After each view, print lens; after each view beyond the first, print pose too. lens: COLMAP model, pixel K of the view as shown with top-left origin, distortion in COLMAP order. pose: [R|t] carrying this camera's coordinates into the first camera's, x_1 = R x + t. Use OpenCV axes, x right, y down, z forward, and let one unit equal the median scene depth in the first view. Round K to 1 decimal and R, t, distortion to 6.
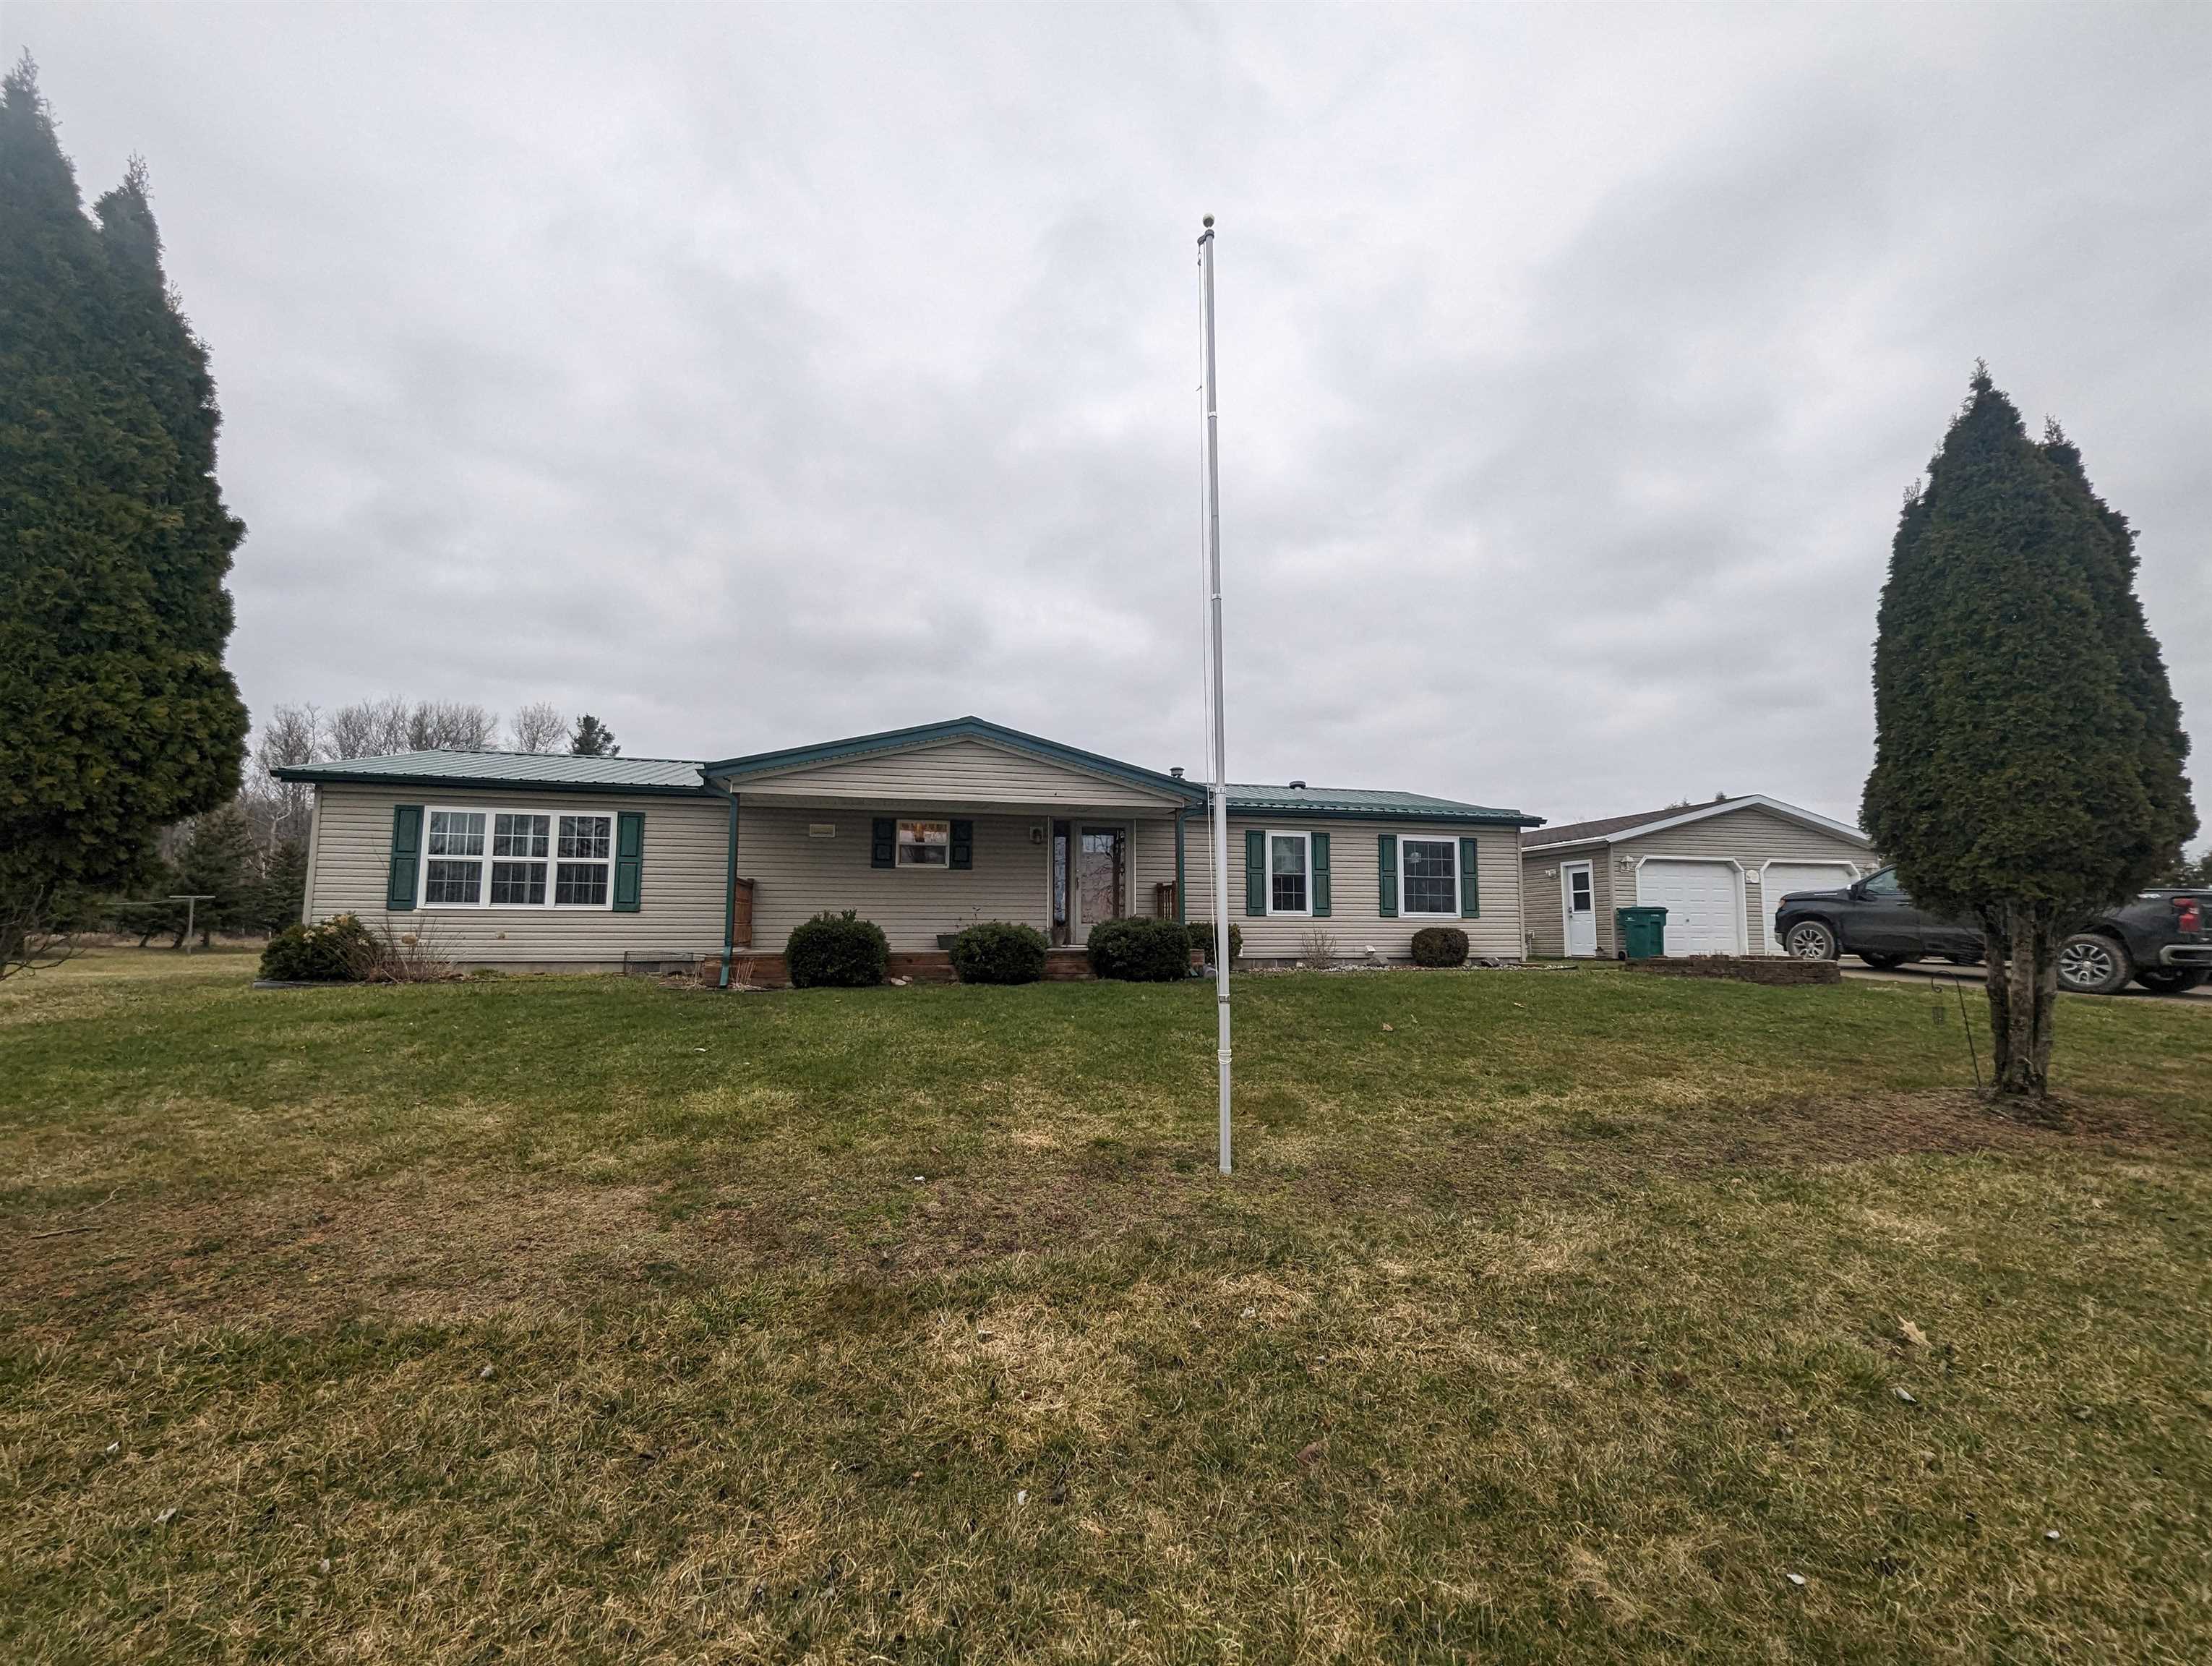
lens RADIAL K [[918.9, 0, 1099.6], [0, 918.9, 839.8], [0, 0, 1]] dist [0.000084, -0.001006]
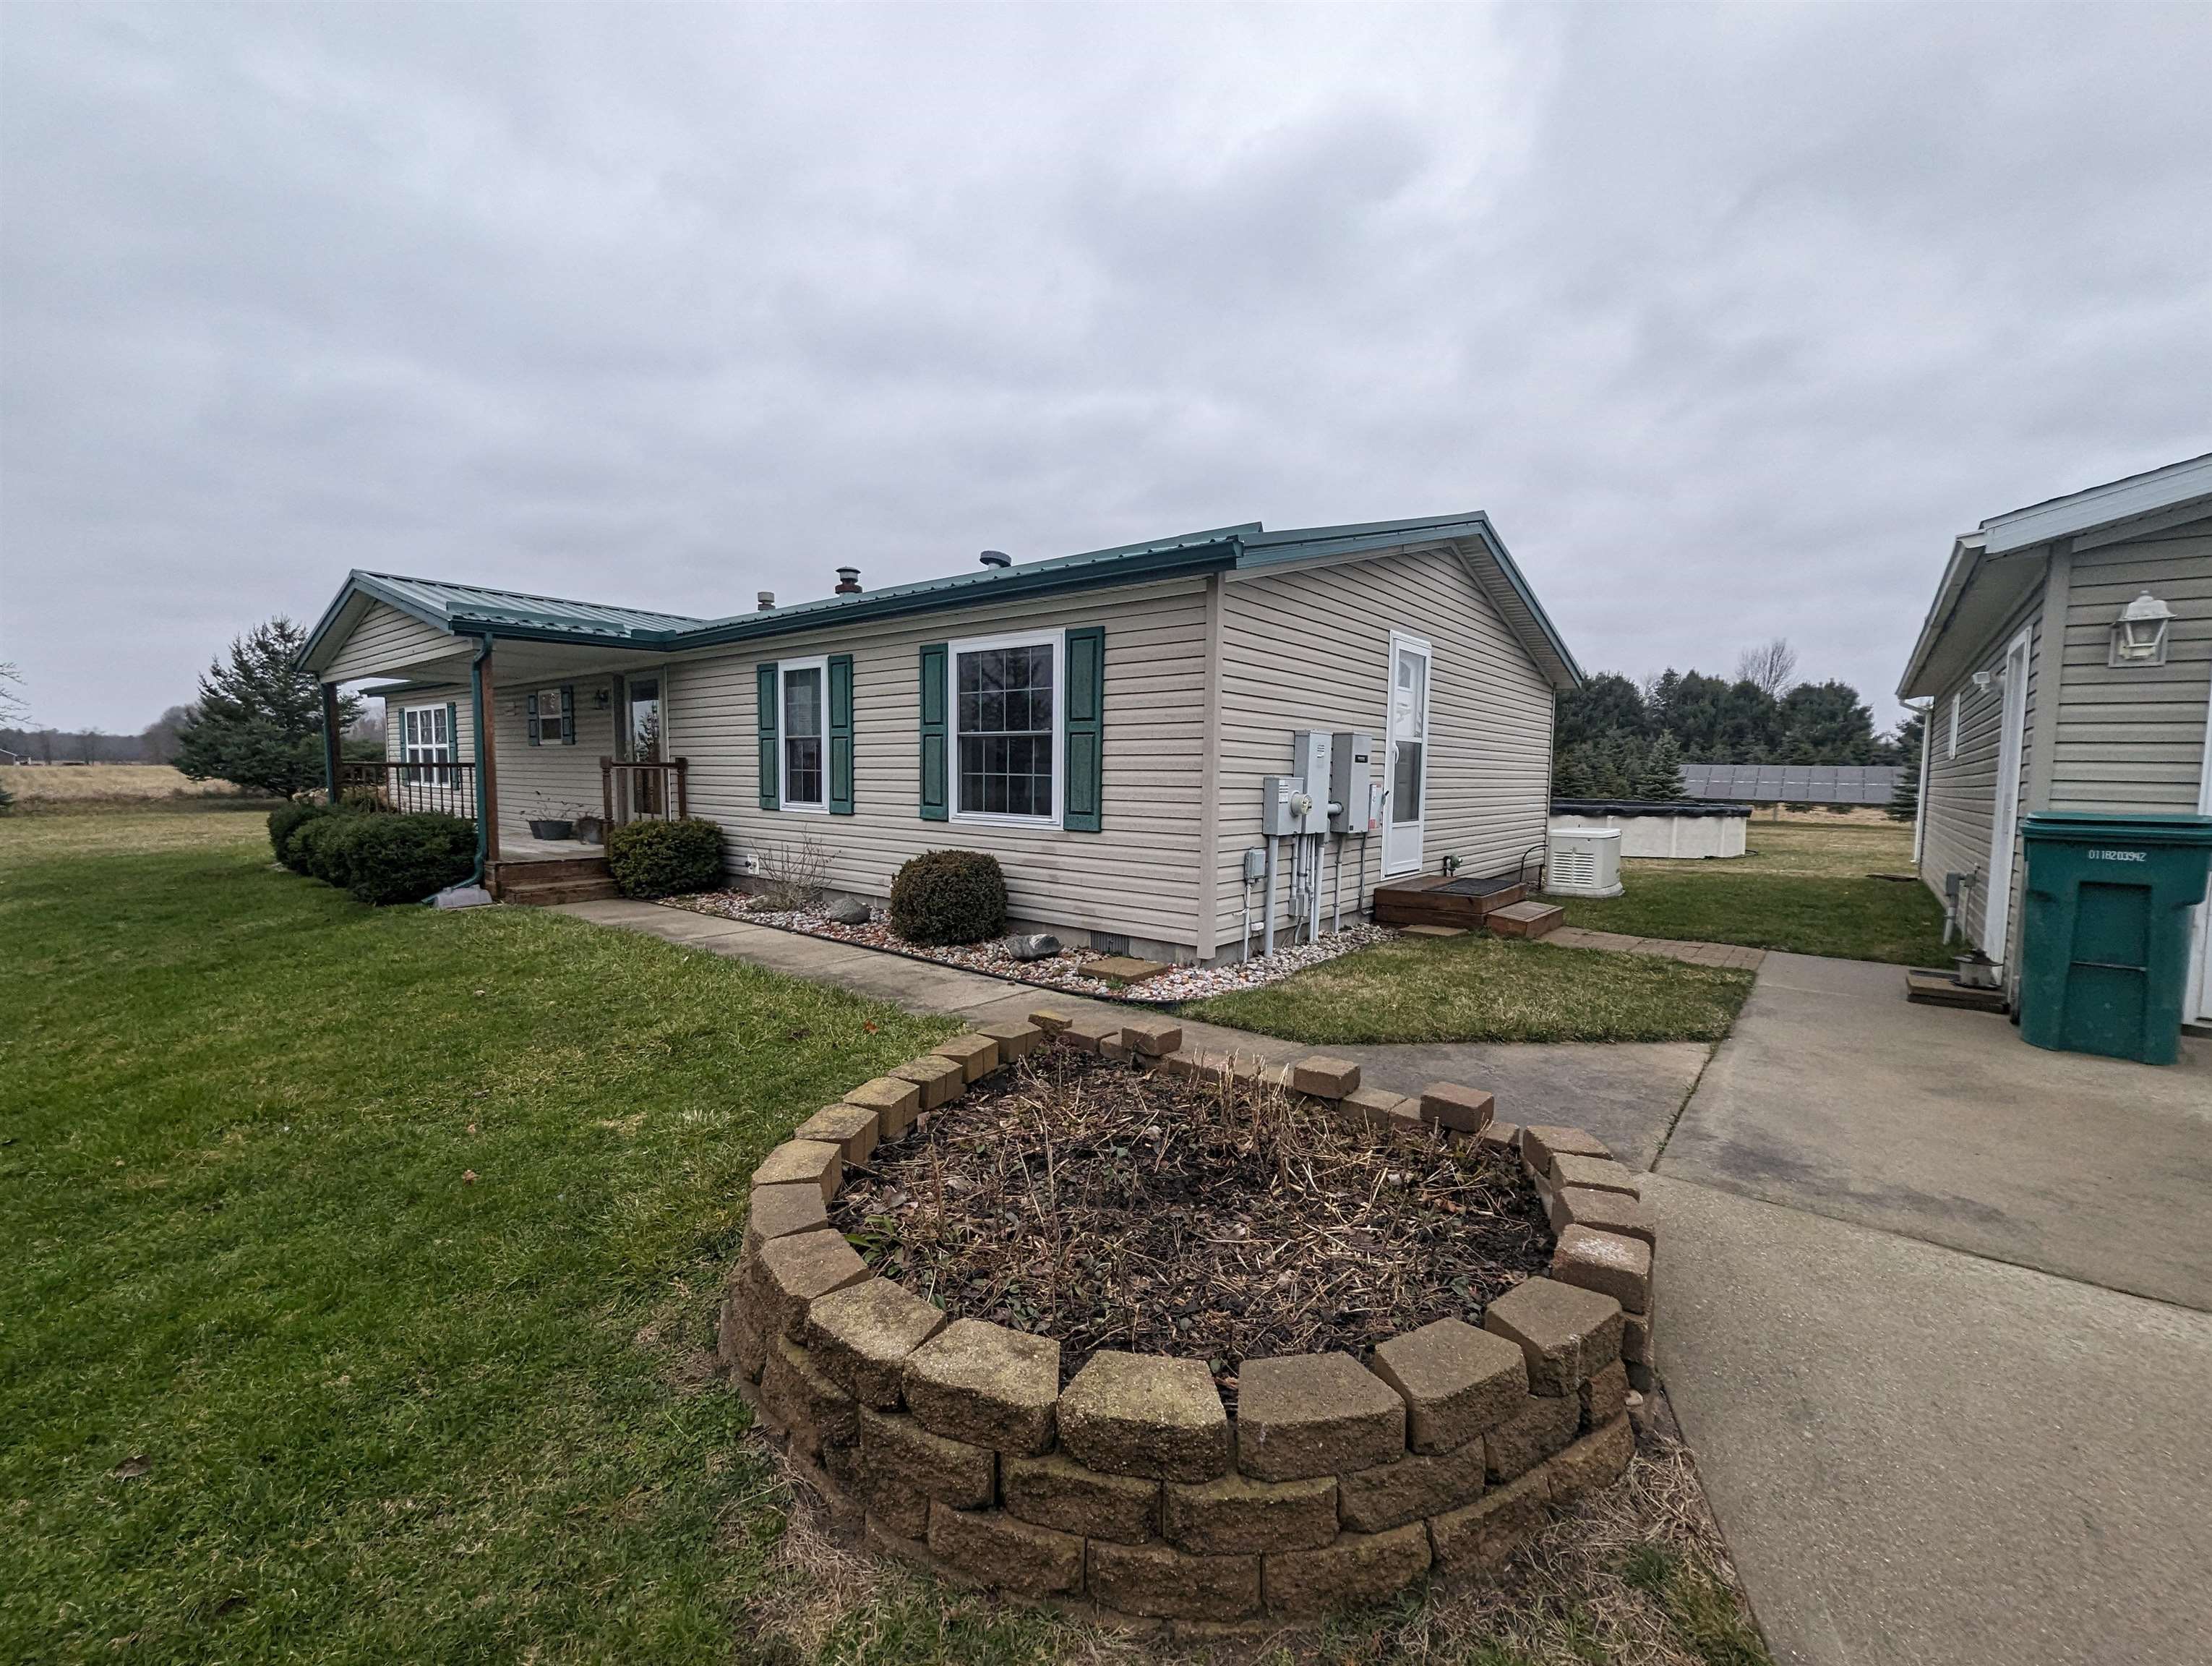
lens RADIAL K [[908.4, 0, 1109.9], [0, 908.4, 840.3], [0, 0, 1]] dist [0.010920, -0.000209]
pose [[0.623388, 0.056678, -0.779856, 2.038632], [0.063255, 0.990445, 0.122548, 0.116372], [0.779350, -0.125725, 0.613846, 2.175350]]
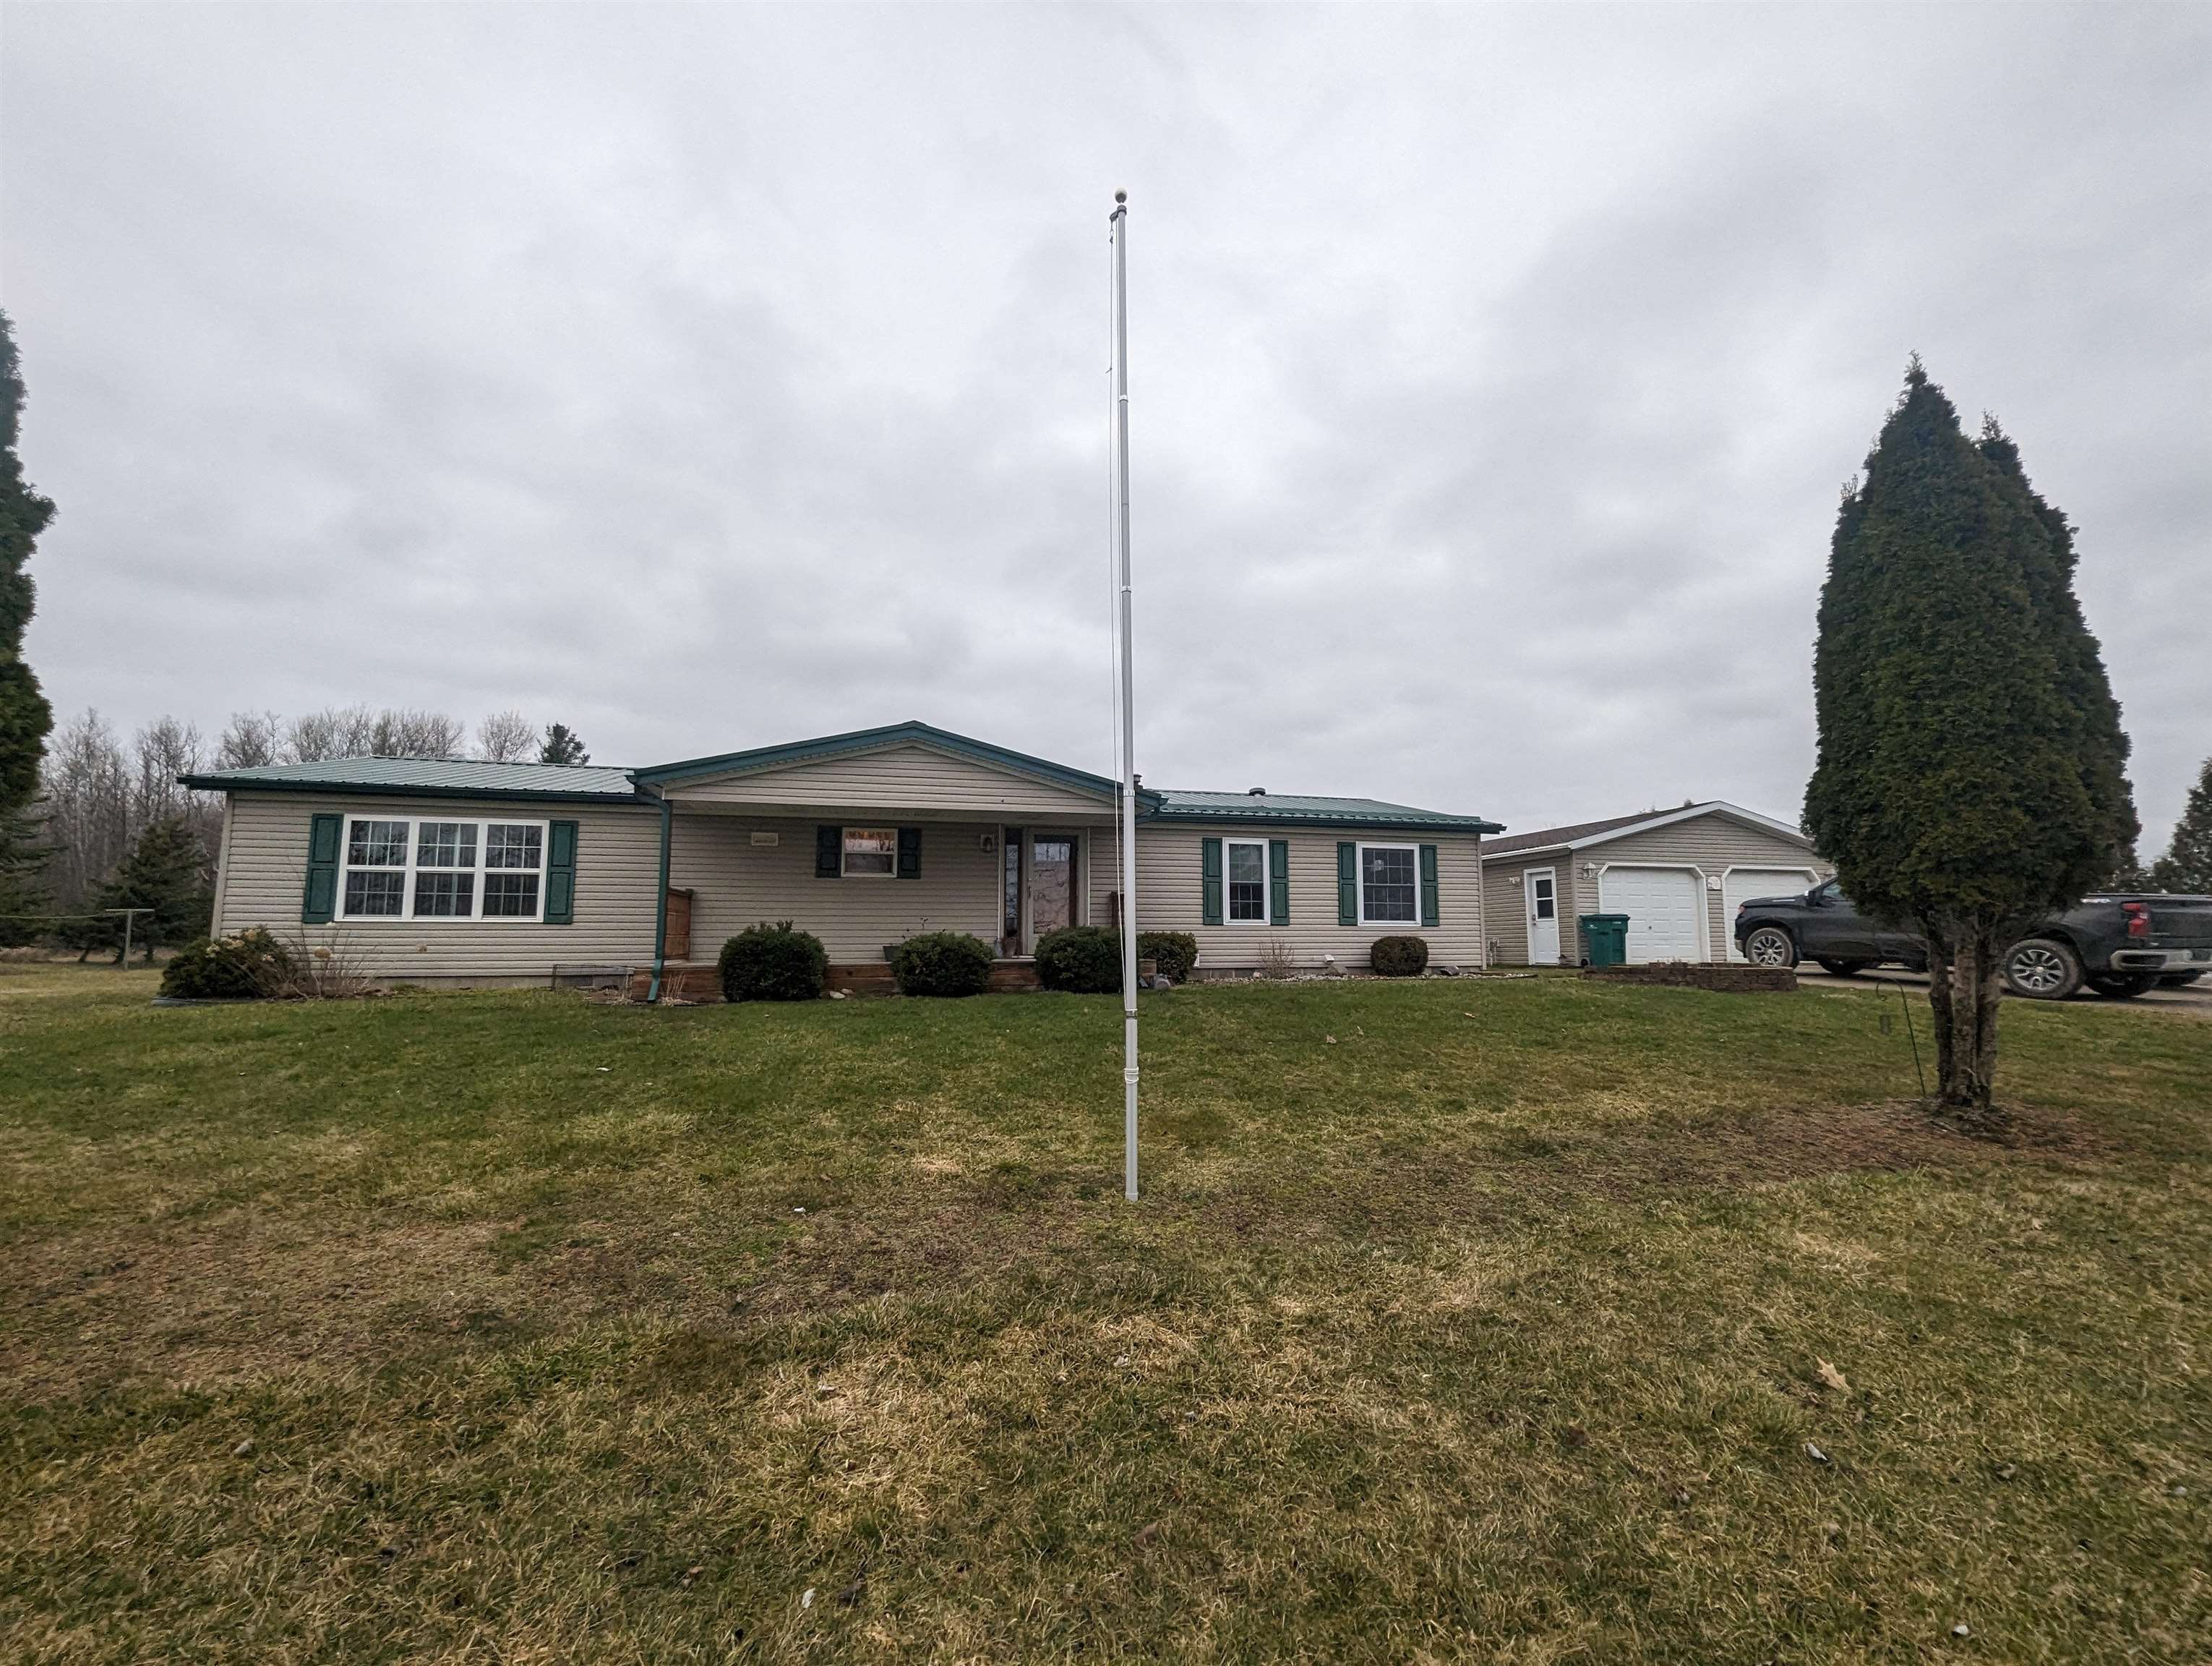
lens RADIAL K [[920.7, 0, 1099.2], [0, 920.7, 838.2], [0, 0, 1]] dist [-0.000590, -0.000414]
pose [[0.999765, -0.002684, 0.021499, 0.074490], [0.002932, 0.999929, -0.011511, 0.003295], [-0.021467, 0.011571, 0.999703, 0.048805]]
